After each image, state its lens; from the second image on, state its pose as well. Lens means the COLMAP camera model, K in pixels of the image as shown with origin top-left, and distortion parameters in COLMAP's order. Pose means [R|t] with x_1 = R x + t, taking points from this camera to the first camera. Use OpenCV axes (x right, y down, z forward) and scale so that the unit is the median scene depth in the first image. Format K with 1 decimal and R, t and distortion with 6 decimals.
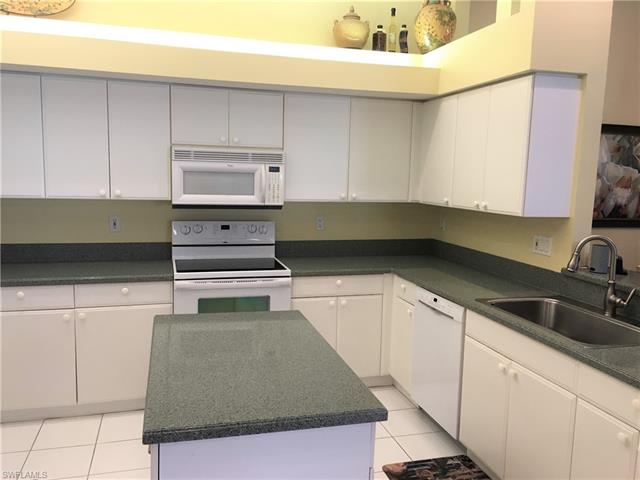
lens RADIAL K [[540.4, 0, 319.8], [0, 540.4, 242.2], [0, 0, 1]] dist [0.065854, -0.084359]
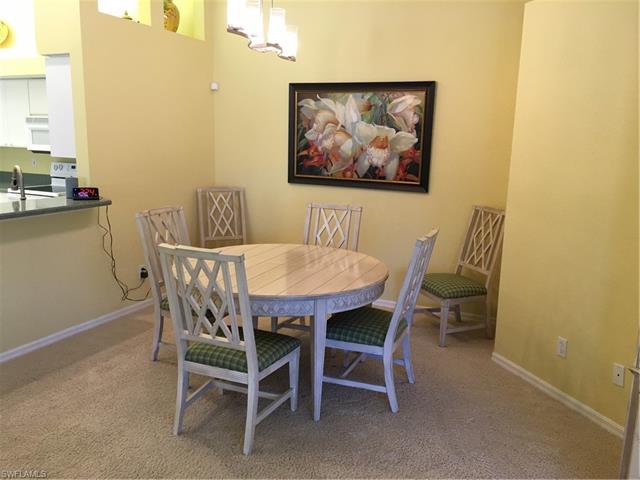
lens RADIAL K [[540.4, 0, 320.5], [0, 540.4, 238.8], [0, 0, 1]] dist [0.065854, -0.084359]
pose [[0.760521, 0.113420, -0.639330, 1.432607], [-0.090765, 0.993528, 0.068287, 0.005151], [0.642938, 0.006095, 0.765894, 0.261192]]
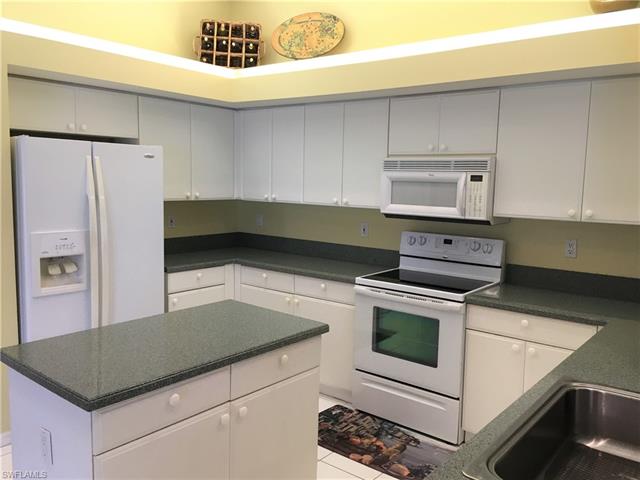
lens RADIAL K [[540.4, 0, 320.4], [0, 540.4, 244.1], [0, 0, 1]] dist [0.065854, -0.084359]
pose [[0.575028, 0.086944, -0.813501, 0.469848], [-0.114570, 0.993097, 0.025154, -0.022161], [0.810072, 0.078738, 0.581020, 0.289088]]
